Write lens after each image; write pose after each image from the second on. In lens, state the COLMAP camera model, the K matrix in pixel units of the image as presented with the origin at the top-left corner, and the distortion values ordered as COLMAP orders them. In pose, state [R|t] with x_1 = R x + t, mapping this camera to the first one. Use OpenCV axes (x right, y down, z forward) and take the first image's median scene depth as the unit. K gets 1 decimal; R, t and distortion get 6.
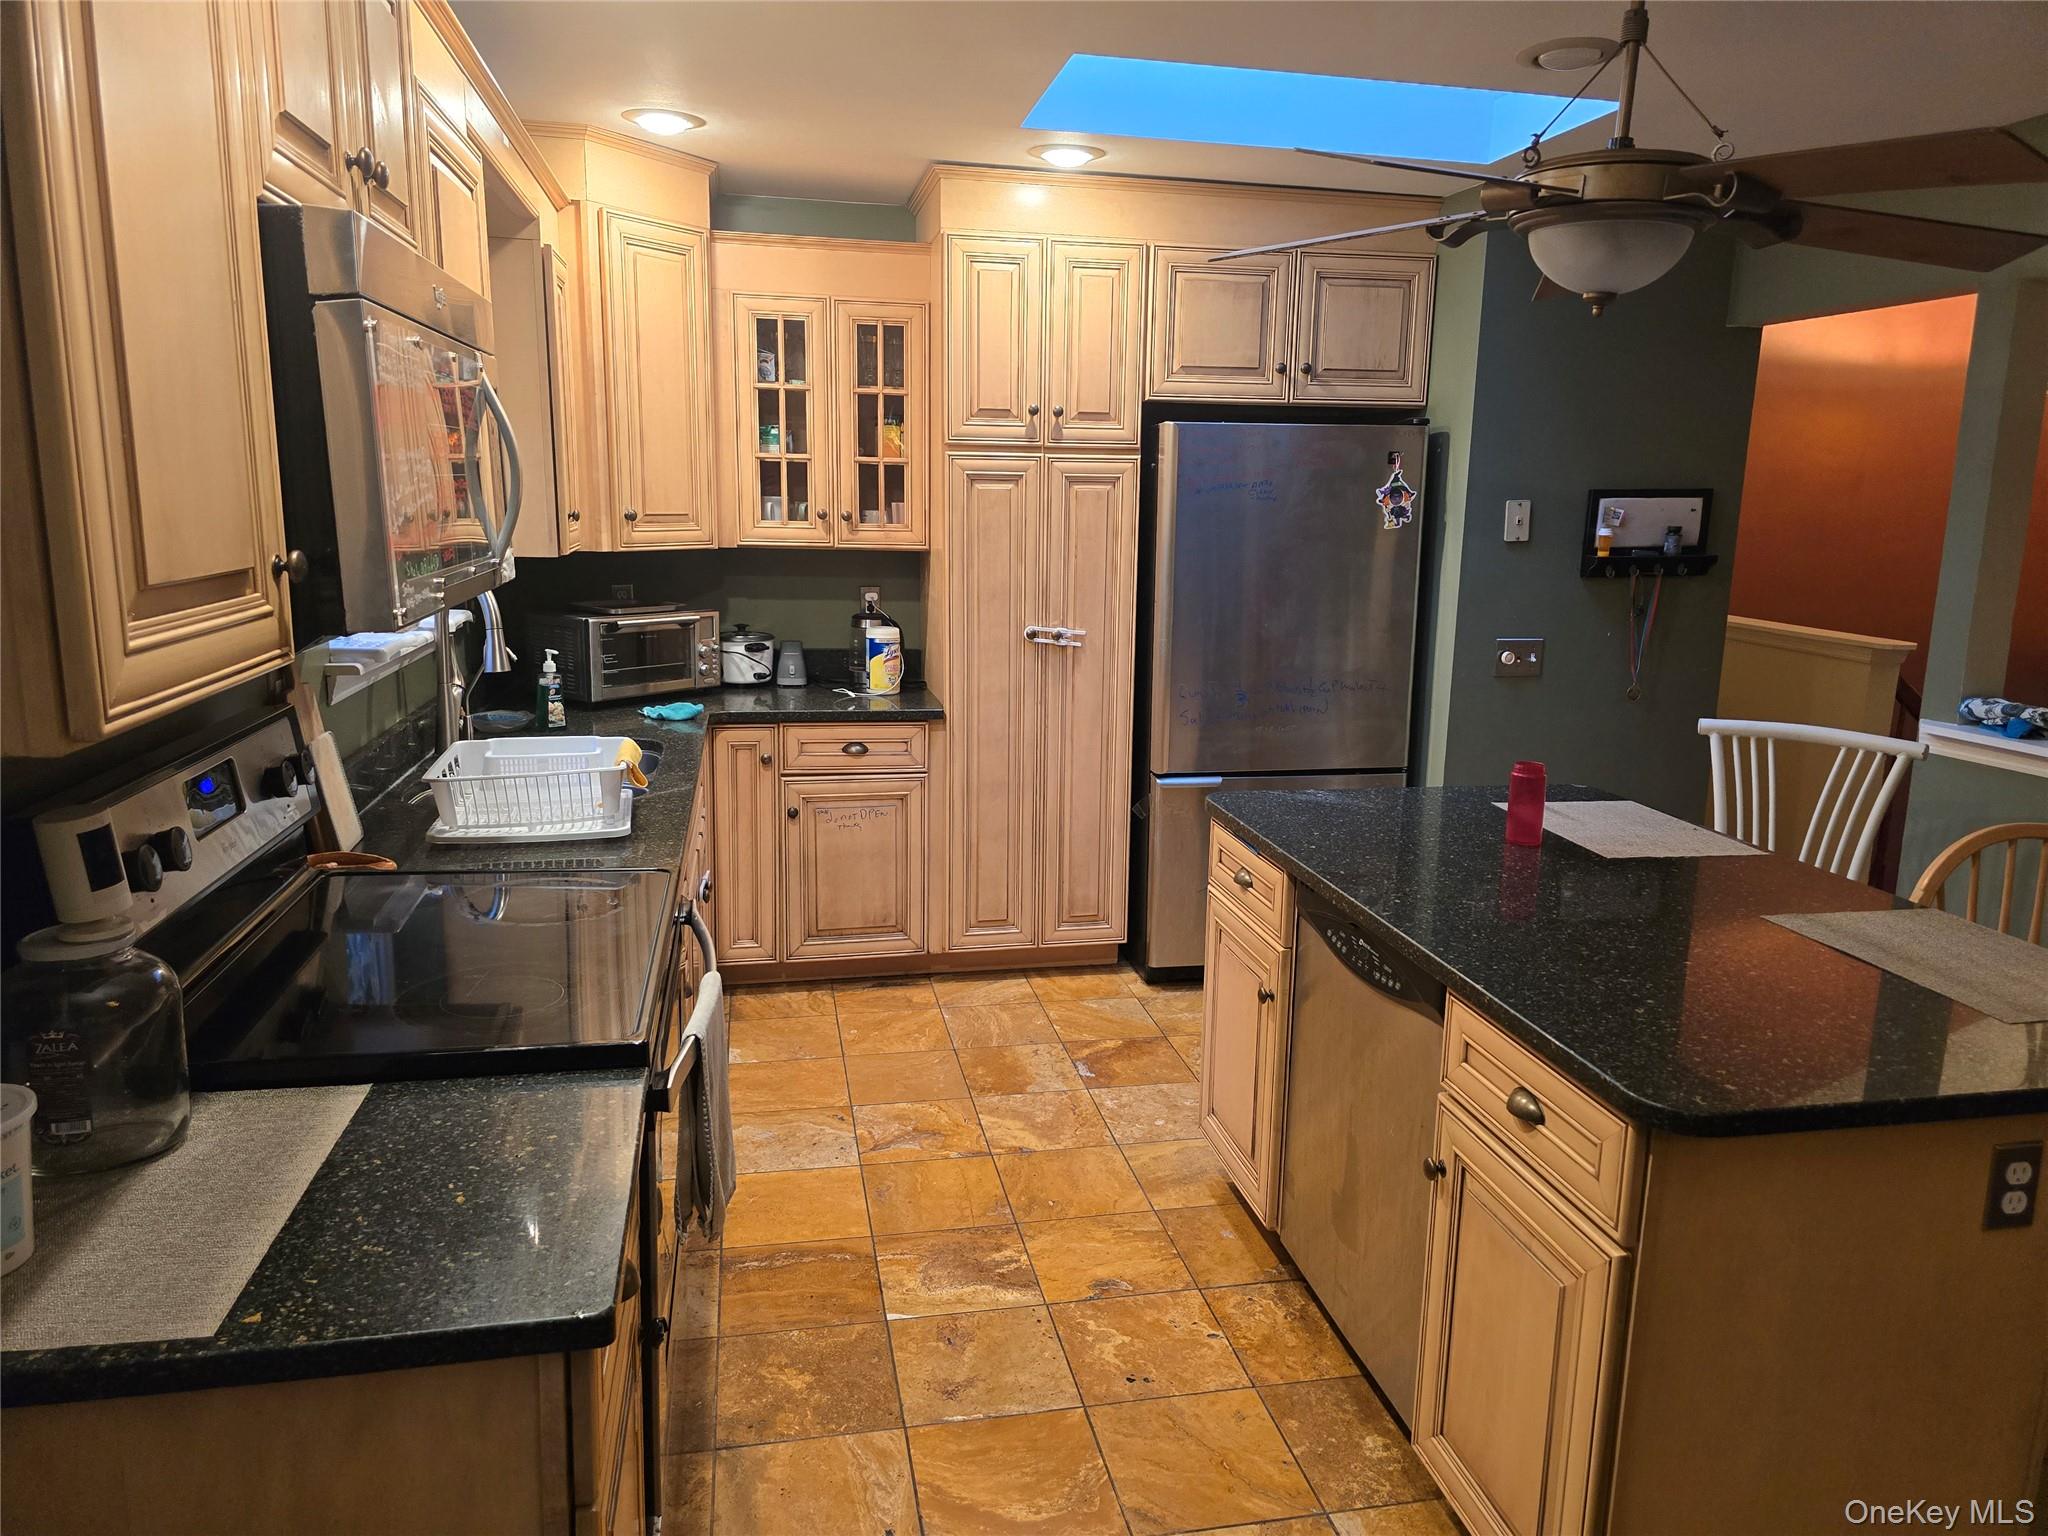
lens RADIAL K [[1372.7, 0, 1031.0], [0, 1372.7, 773.2], [0, 0, 1]] dist [0.105846, -0.109490]
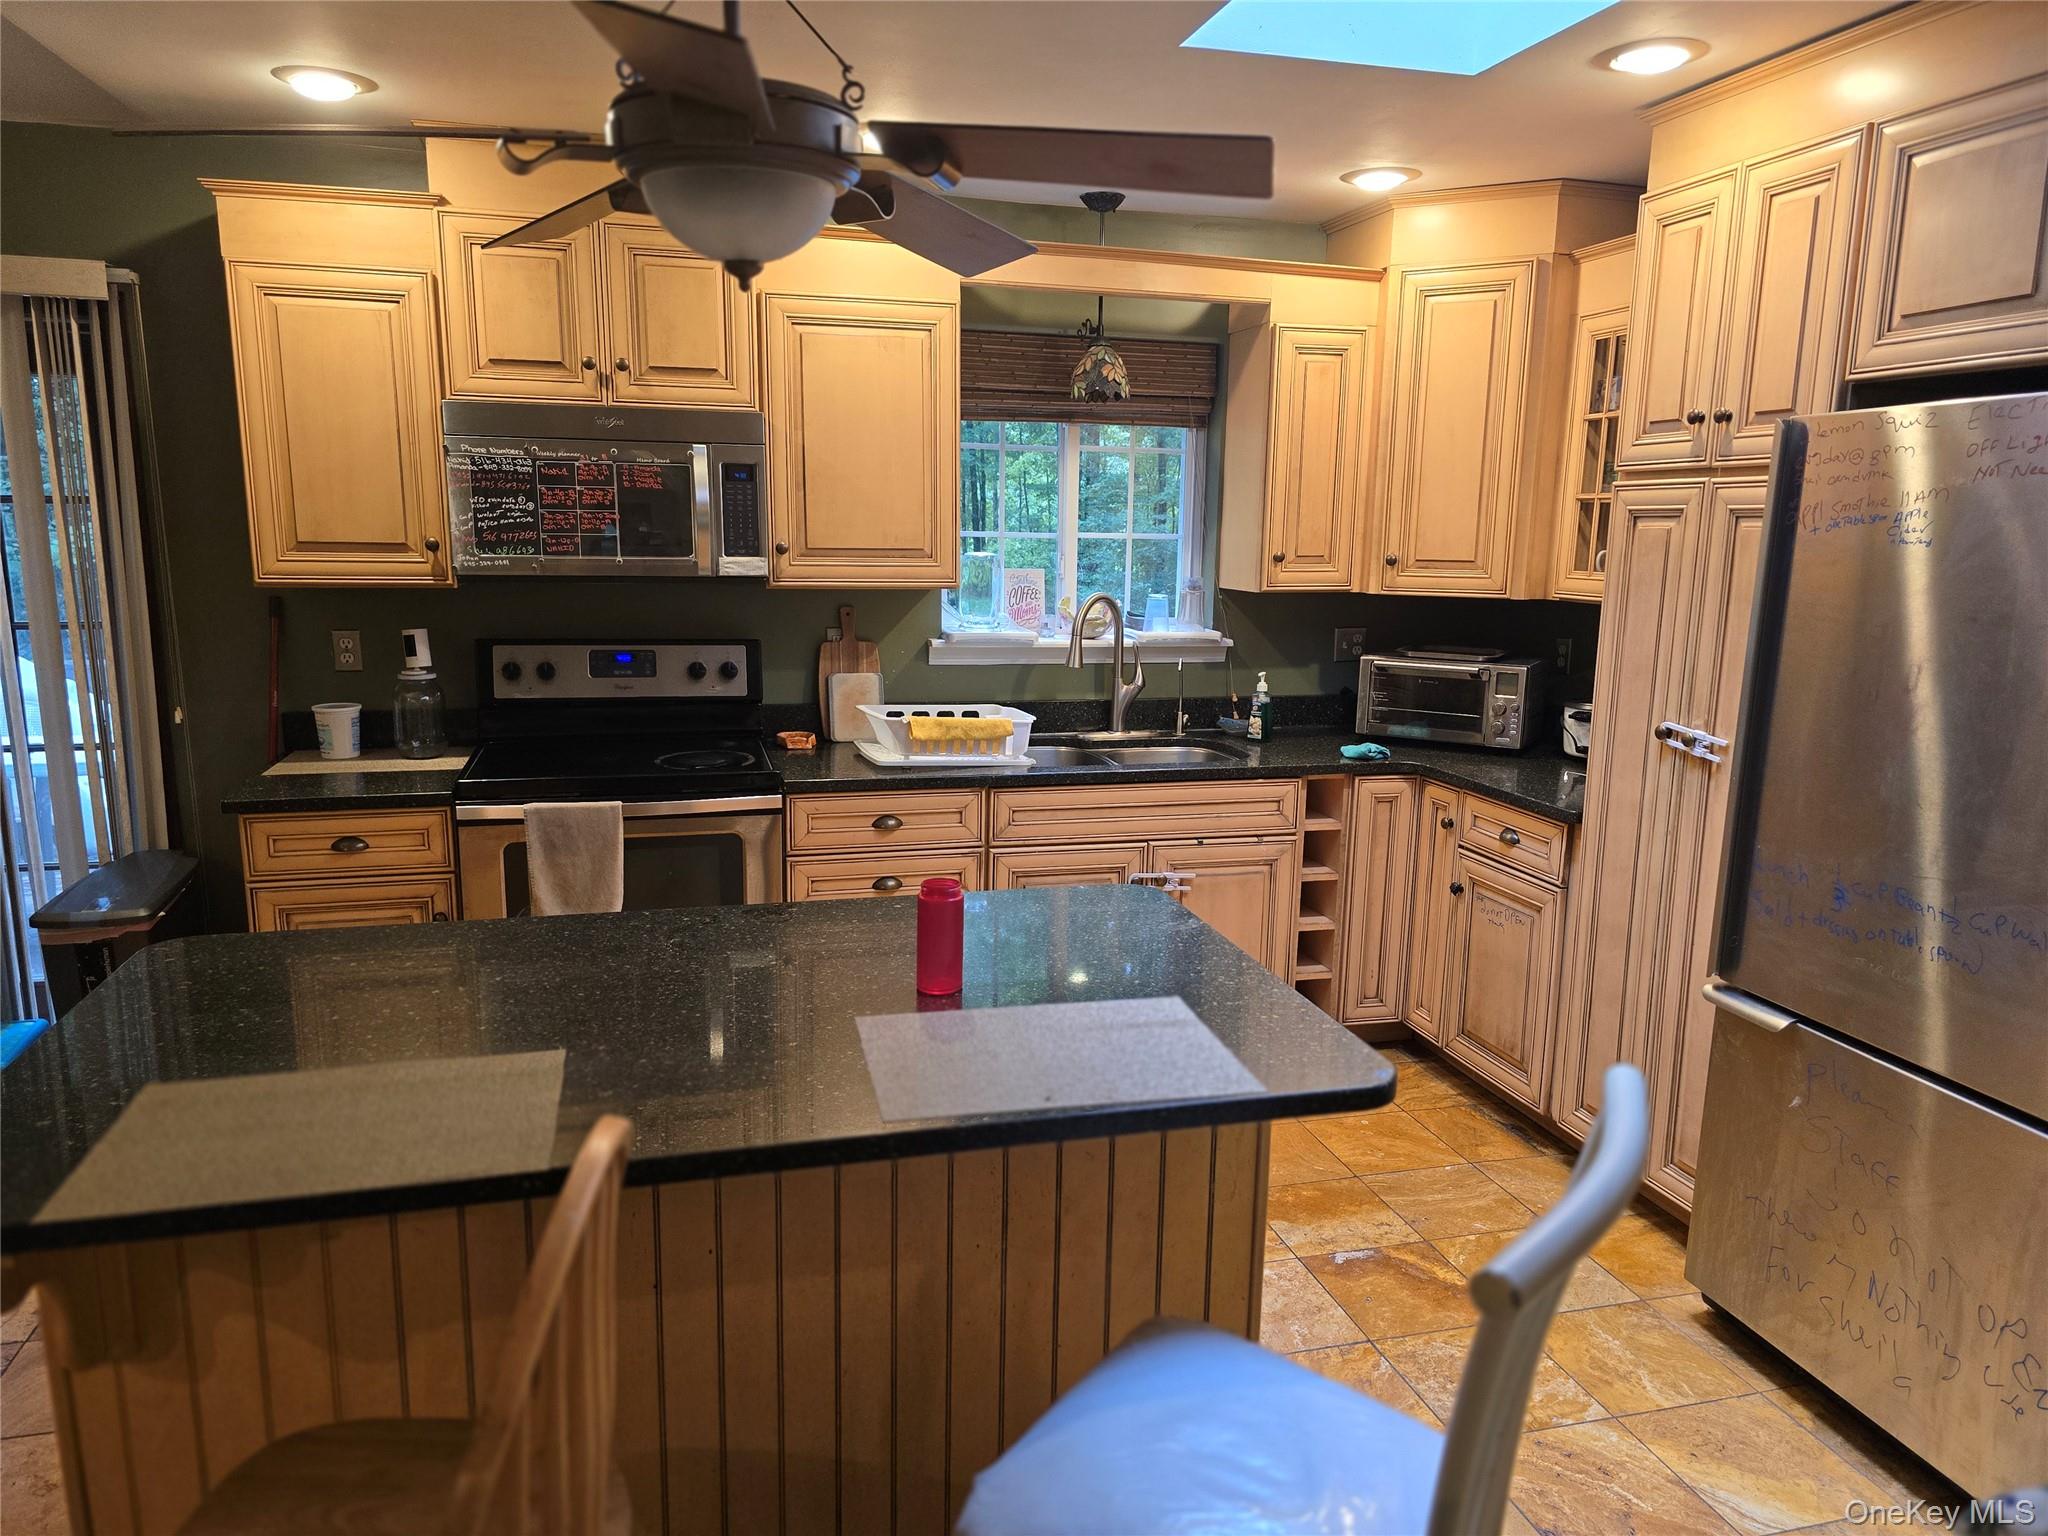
lens RADIAL K [[1382.0, 0, 1037.6], [0, 1382.0, 794.3], [0, 0, 1]] dist [0.097388, -0.124053]
pose [[0.067682, 0.176270, -0.982012, 0.691371], [-0.218959, 0.962898, 0.157748, -0.114162], [0.973384, 0.204344, 0.103767, 0.620000]]
